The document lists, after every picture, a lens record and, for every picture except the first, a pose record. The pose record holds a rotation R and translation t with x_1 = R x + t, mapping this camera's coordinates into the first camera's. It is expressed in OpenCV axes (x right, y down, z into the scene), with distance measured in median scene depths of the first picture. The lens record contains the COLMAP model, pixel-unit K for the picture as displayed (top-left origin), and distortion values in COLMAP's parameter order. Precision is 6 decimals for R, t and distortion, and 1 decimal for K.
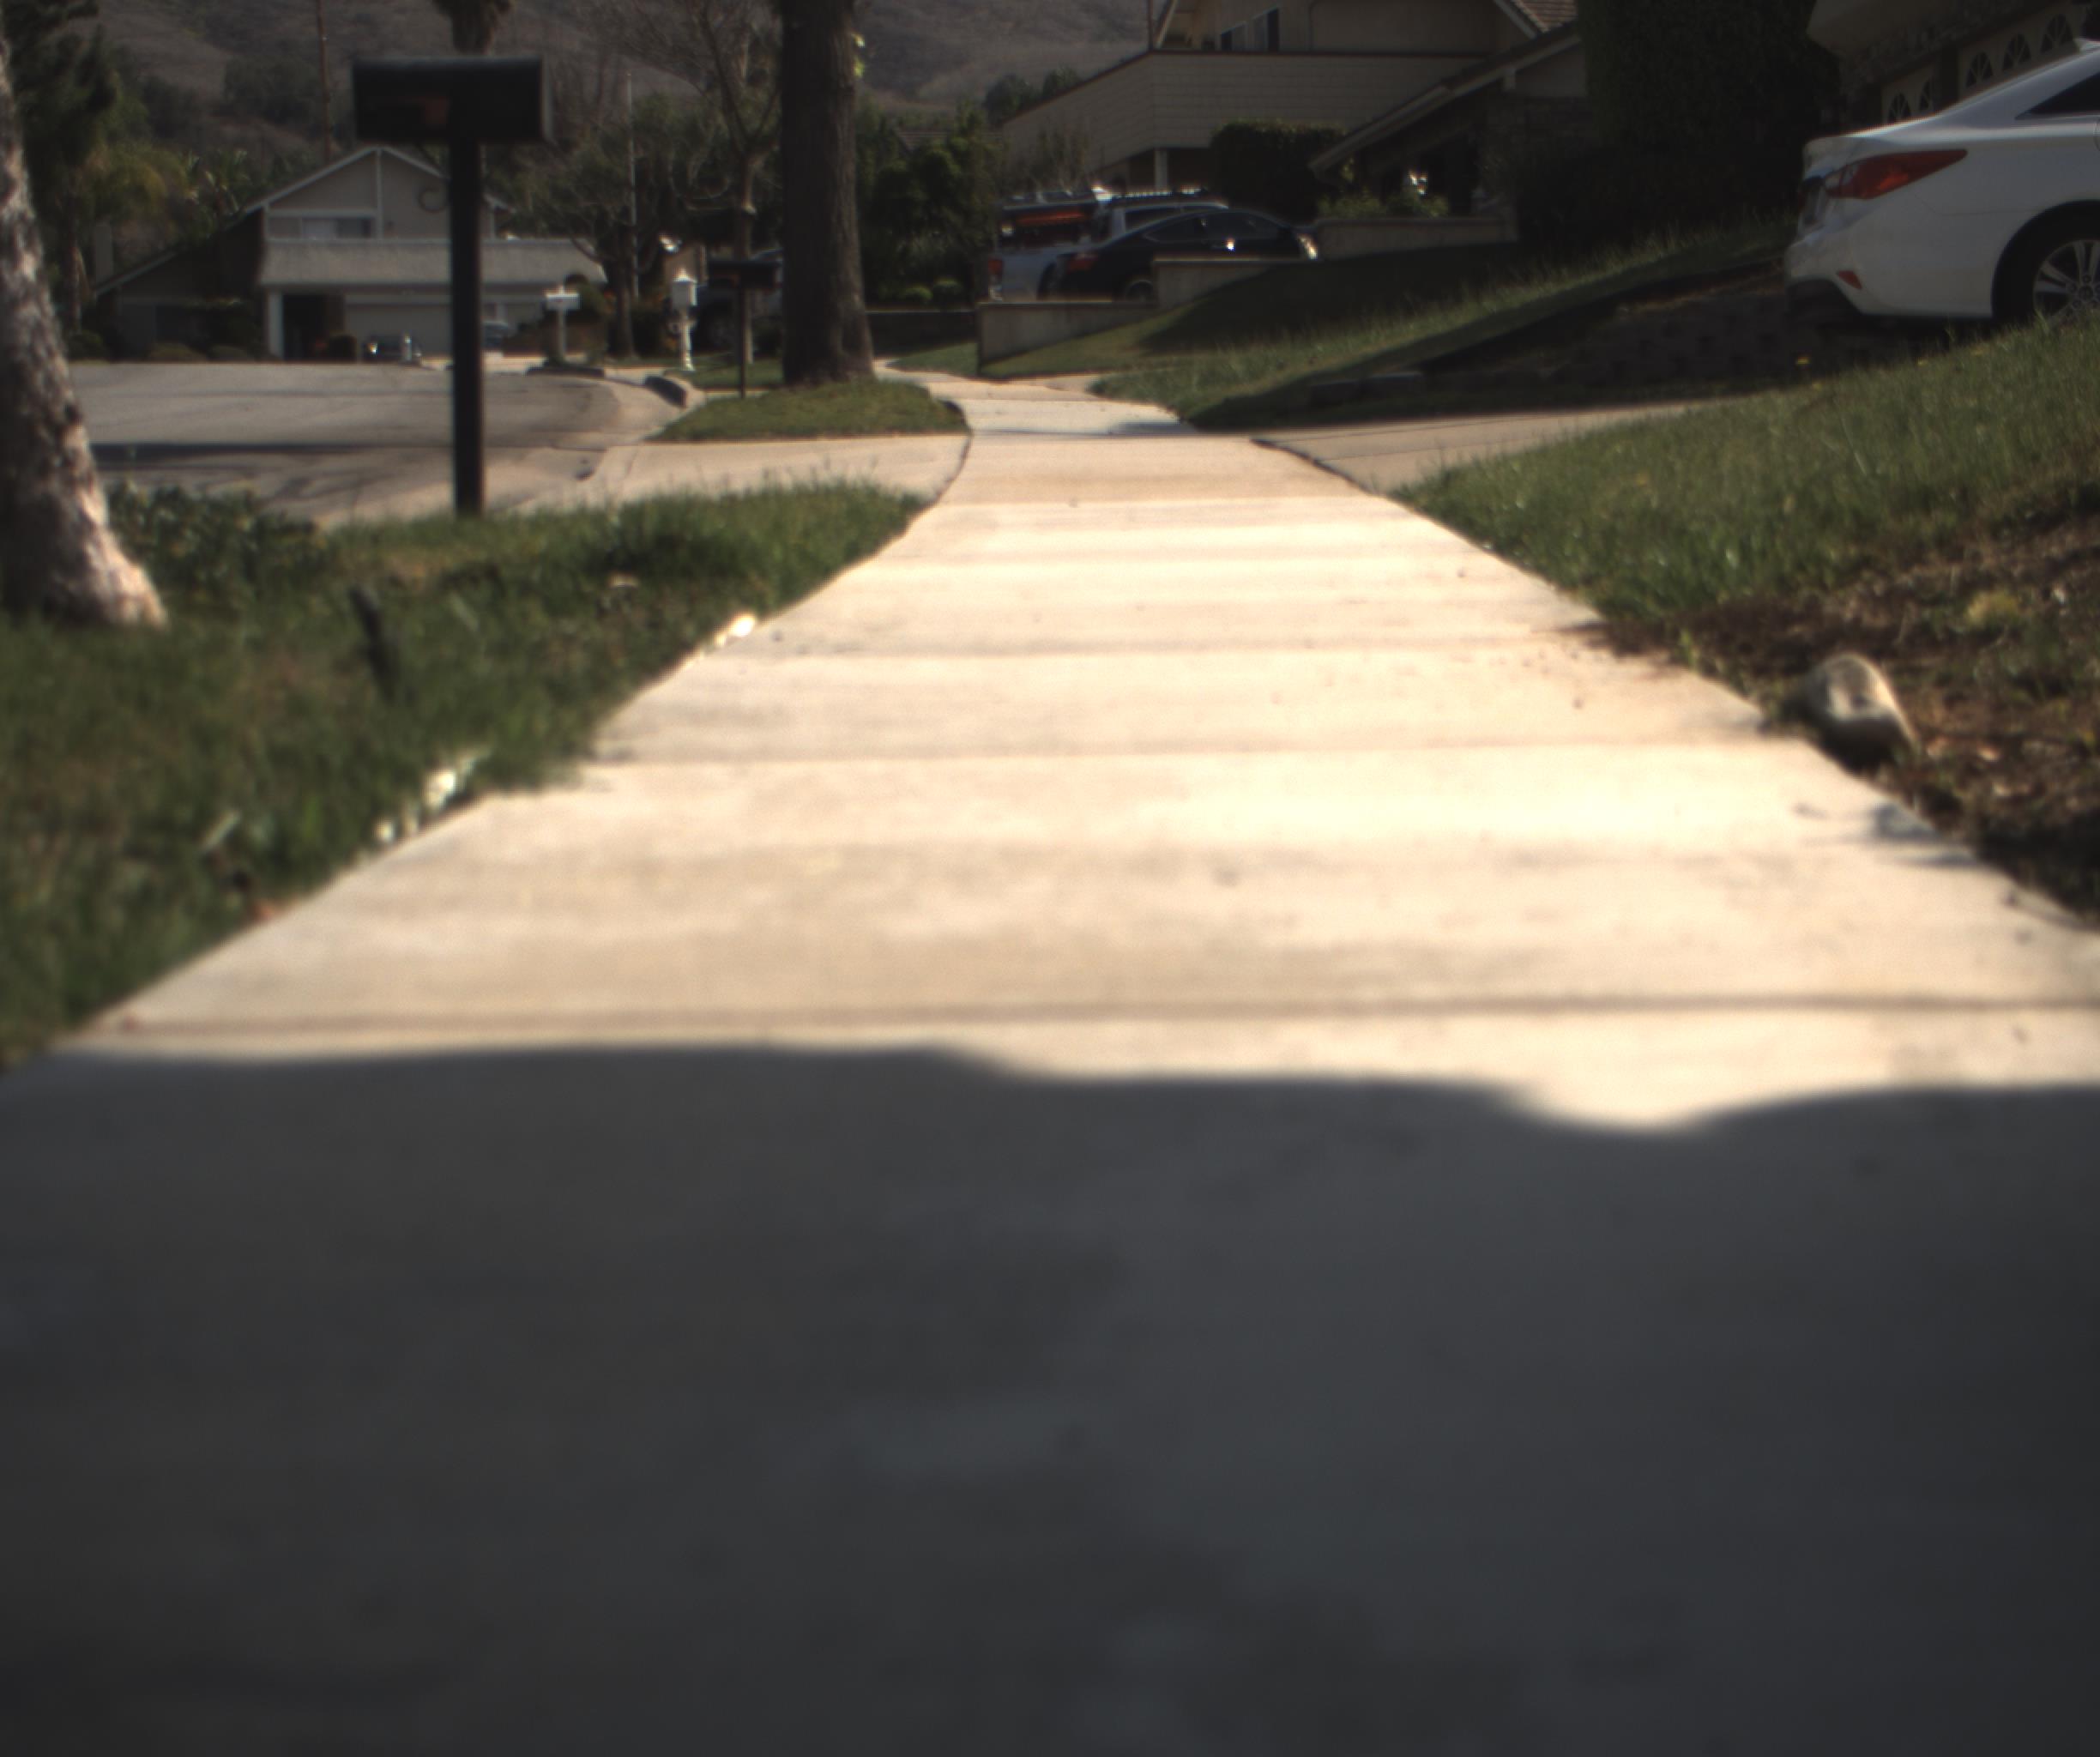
lens RADIAL K [[3978.8, 0, 1050.0], [0, 3978.8, 878.5], [0, 0, 1]] dist [-0.182964, 0.923736]
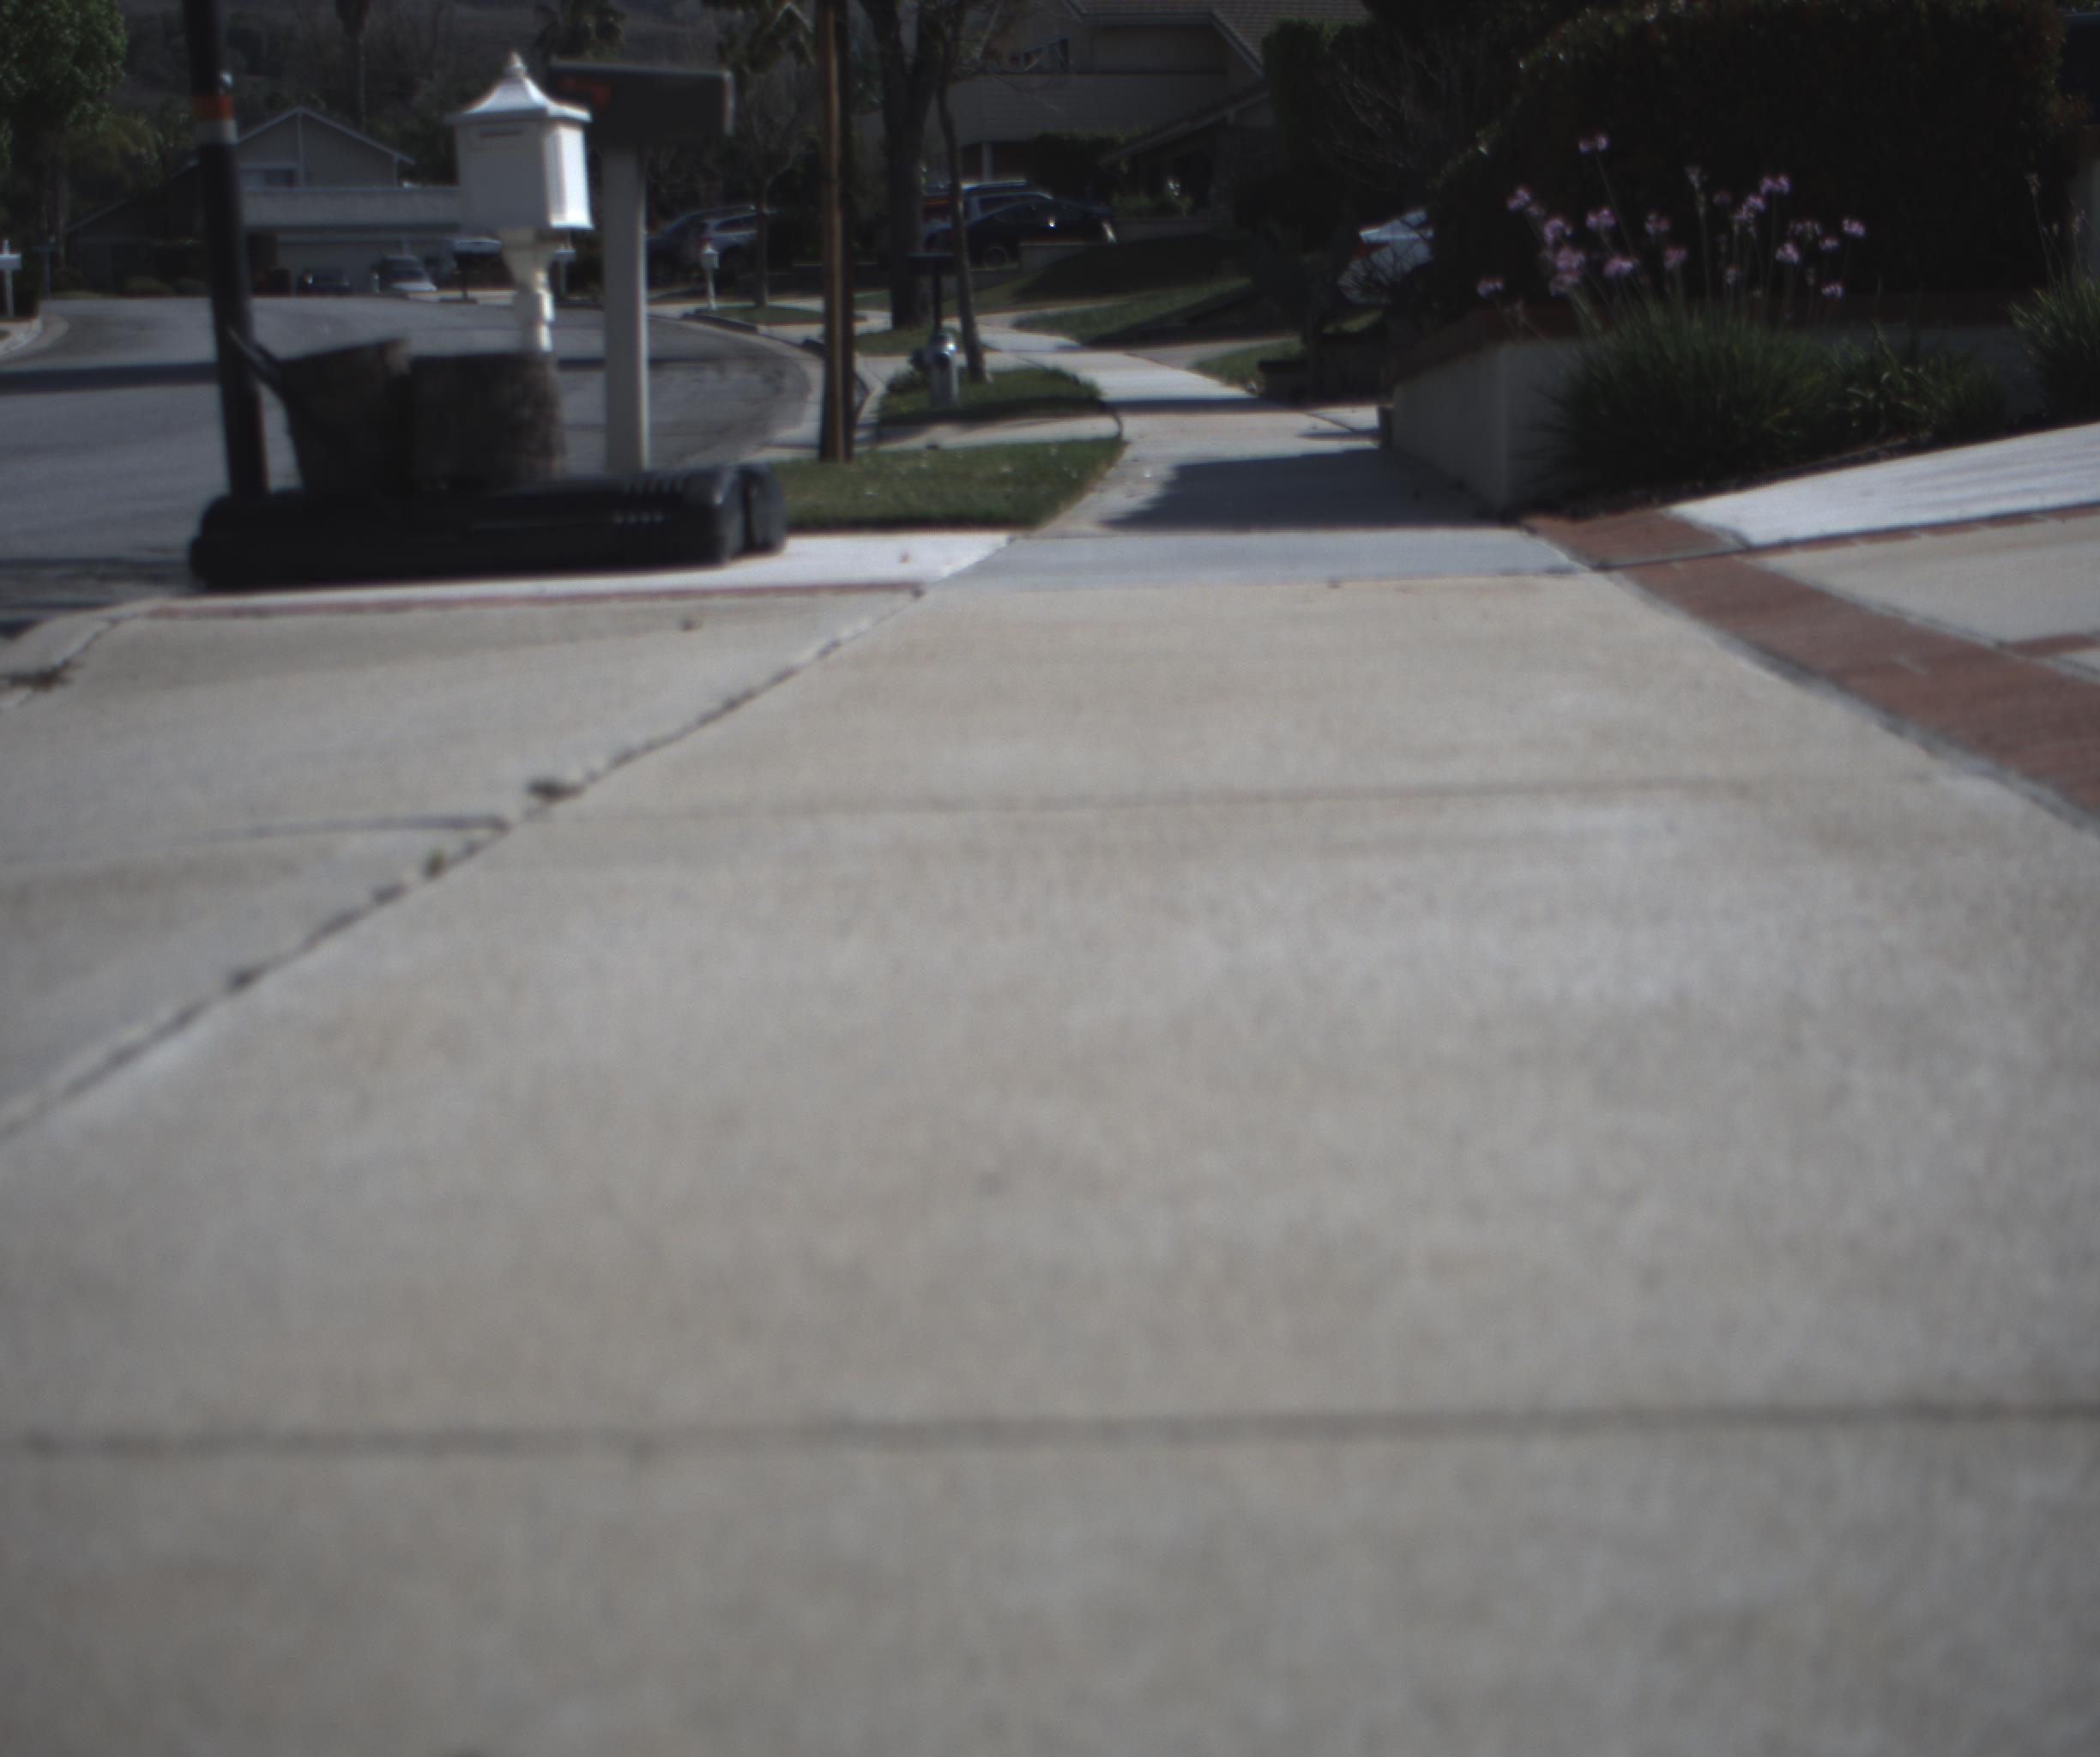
lens RADIAL K [[3978.8, 0, 1050.0], [0, 3978.8, 878.5], [0, 0, 1]] dist [-0.182964, 0.923736]
pose [[0.997879, -0.017270, 0.062760, -0.057939], [0.015812, 0.999595, 0.023651, 0.059967], [-0.063143, -0.022608, 0.997748, -0.558121]]
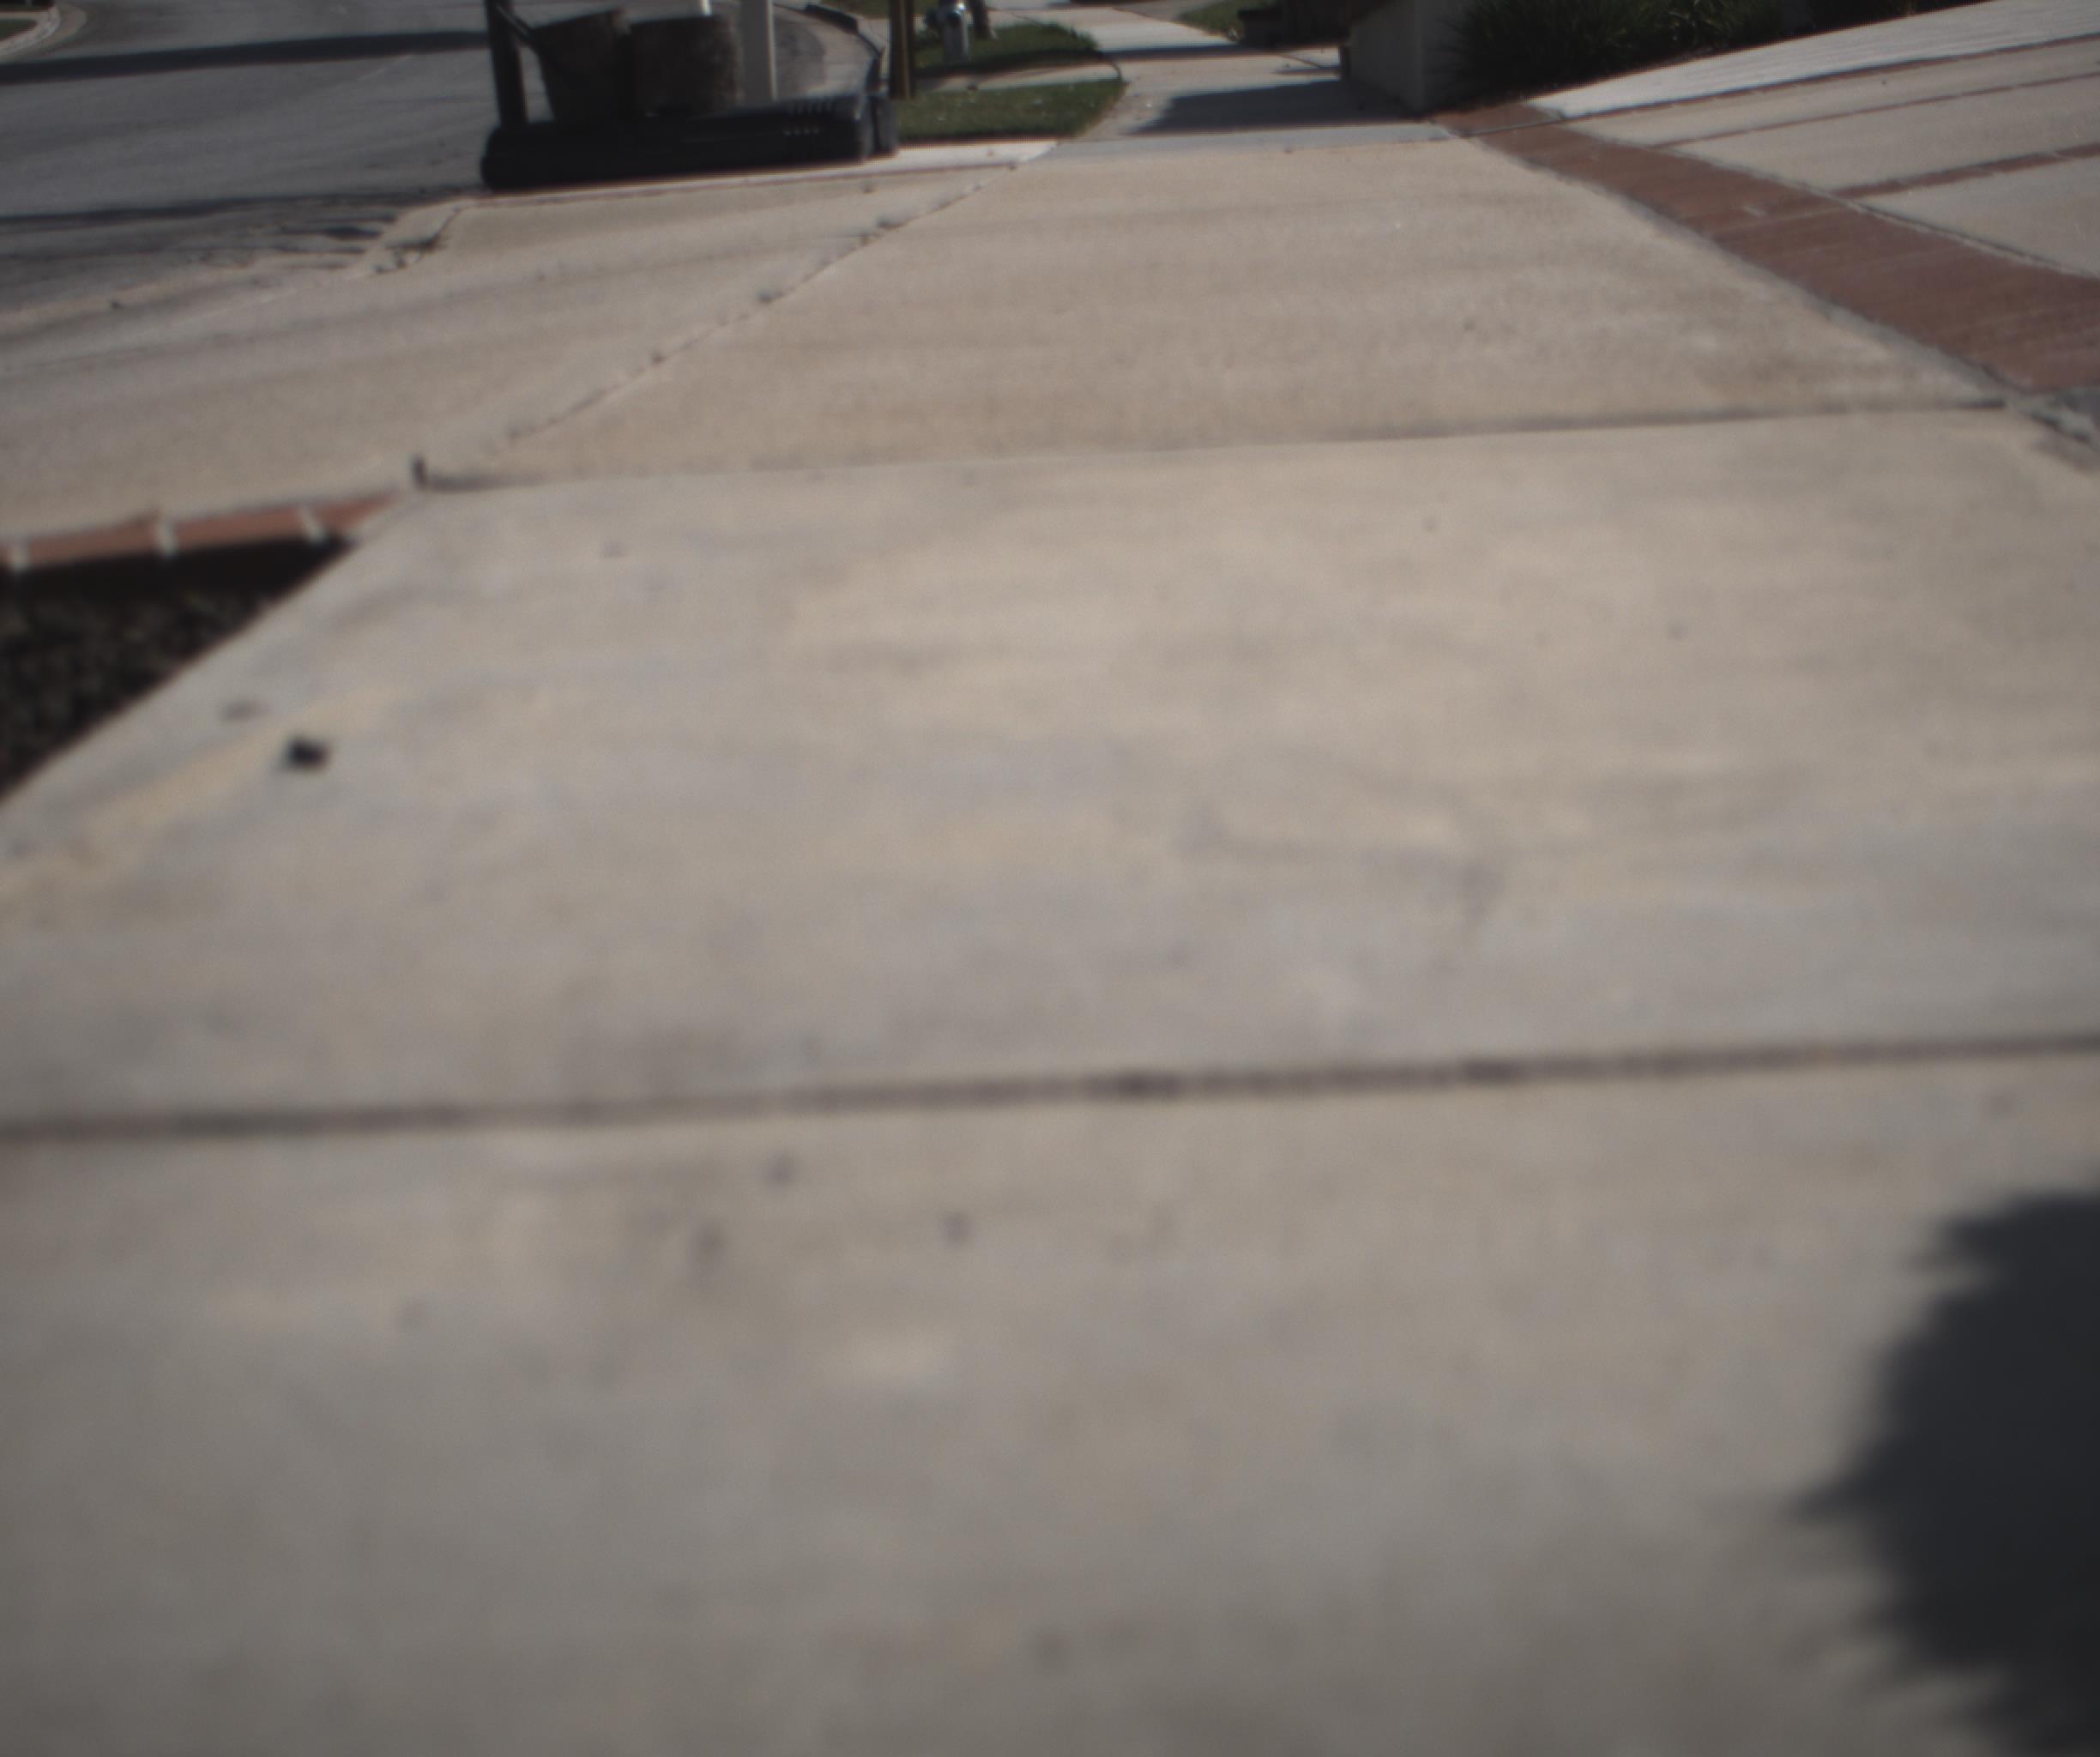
lens RADIAL K [[3978.8, 0, 1050.0], [0, 3978.8, 878.5], [0, 0, 1]] dist [-0.182964, 0.923736]
pose [[0.996726, -0.054846, 0.059414, -0.066361], [0.048234, 0.993033, 0.107512, 0.068286], [-0.064897, -0.104295, 0.992427, -0.631620]]
